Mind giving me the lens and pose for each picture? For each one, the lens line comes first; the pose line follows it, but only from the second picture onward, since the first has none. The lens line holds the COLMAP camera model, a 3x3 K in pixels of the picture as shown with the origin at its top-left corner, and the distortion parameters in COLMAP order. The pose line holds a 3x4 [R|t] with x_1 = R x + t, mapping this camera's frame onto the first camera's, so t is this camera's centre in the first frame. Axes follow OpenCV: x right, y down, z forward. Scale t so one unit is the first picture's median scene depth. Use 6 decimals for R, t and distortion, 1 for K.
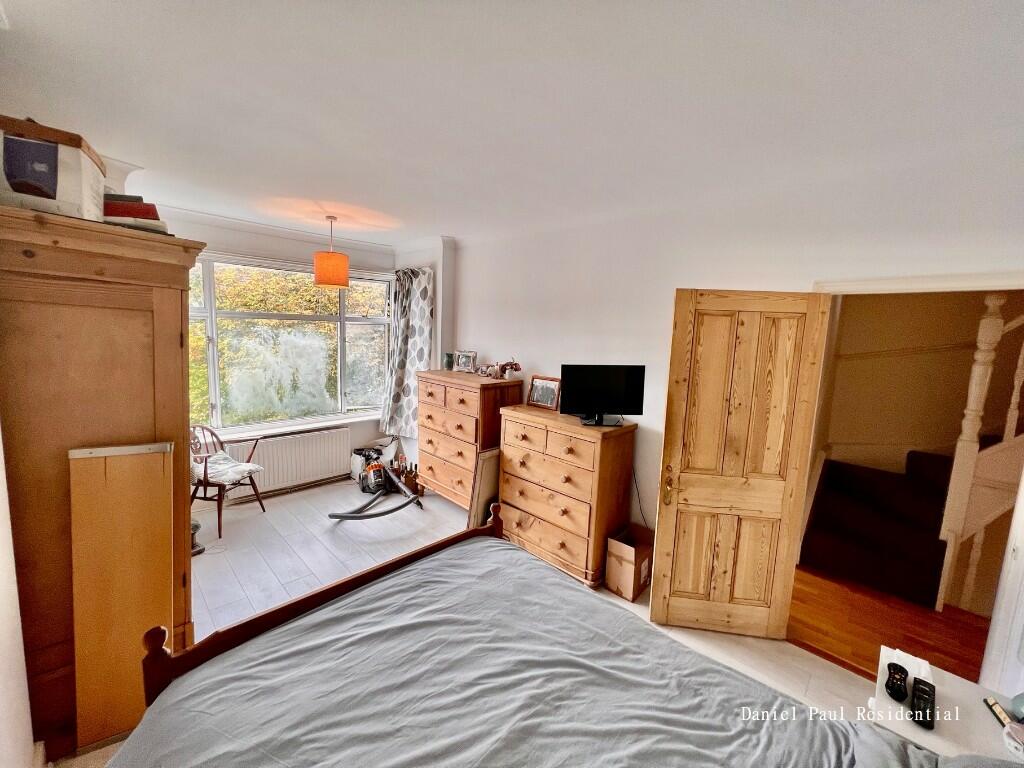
lens RADIAL K [[410.2, 0, 513.5], [0, 410.2, 381.0], [0, 0, 1]] dist [-0.001600, 0.000198]
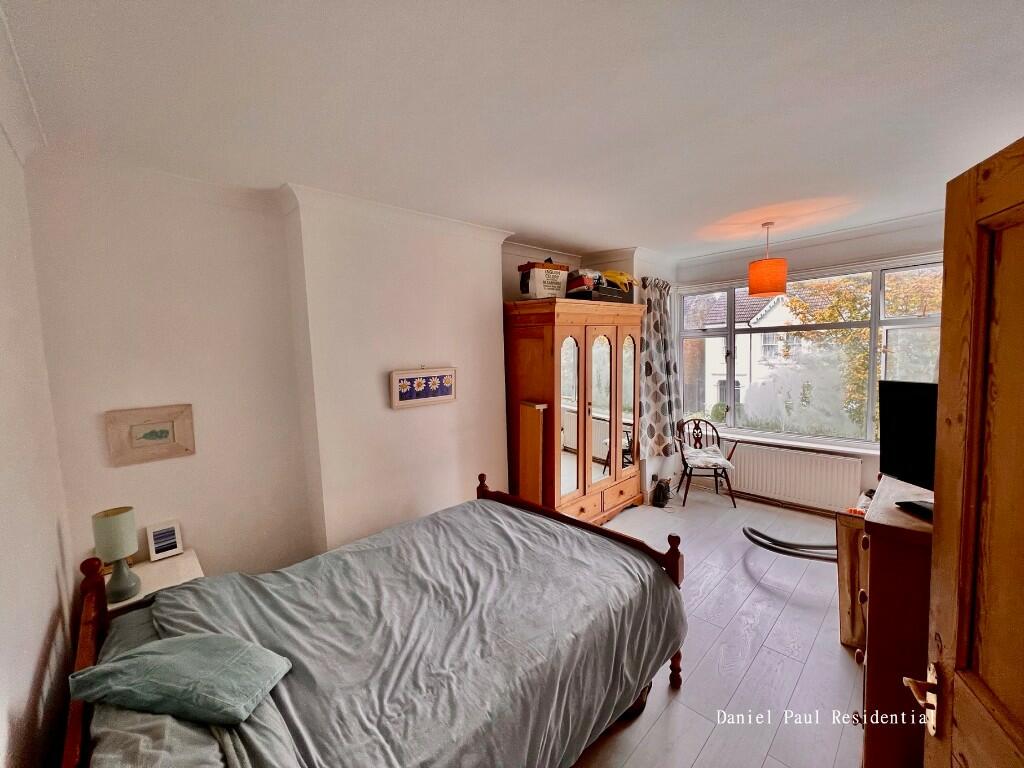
lens RADIAL K [[411.6, 0, 513.5], [0, 411.6, 376.8], [0, 0, 1]] dist [-0.001047, 0.000035]
pose [[-0.036957, 0.029757, -0.998874, 1.291838], [-0.089072, 0.995480, 0.032952, -0.037546], [0.995339, 0.090190, -0.034140, 1.068338]]
